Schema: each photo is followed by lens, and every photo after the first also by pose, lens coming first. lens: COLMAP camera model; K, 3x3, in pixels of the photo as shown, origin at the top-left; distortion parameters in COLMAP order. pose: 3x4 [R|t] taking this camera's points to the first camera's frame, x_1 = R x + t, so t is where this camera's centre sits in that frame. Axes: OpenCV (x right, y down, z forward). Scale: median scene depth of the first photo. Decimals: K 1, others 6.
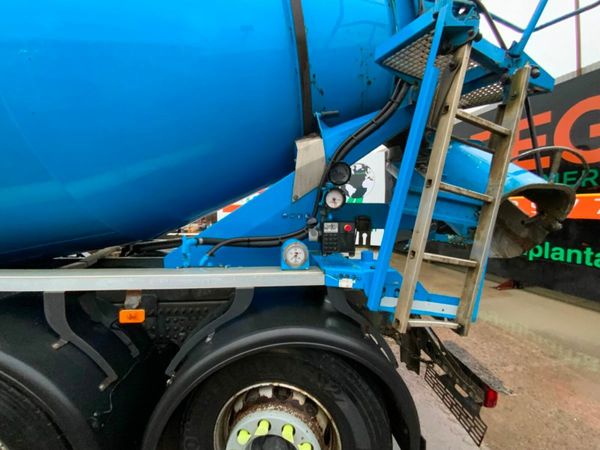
lens RADIAL K [[246.4, 0, 300.0], [0, 246.4, 225.0], [0, 0, 1]] dist [0.002148, -0.010206]
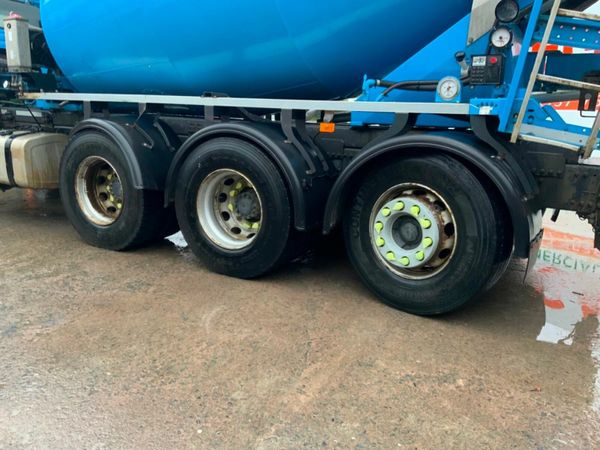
lens RADIAL K [[496.4, 0, 300.0], [0, 496.4, 225.0], [0, 0, 1]] dist [0.138049, -0.269103]
pose [[0.803422, 0.143398, -0.577884, 0.909438], [-0.058462, 0.984874, 0.163112, 0.419268], [0.592533, -0.097263, 0.799653, -1.407091]]
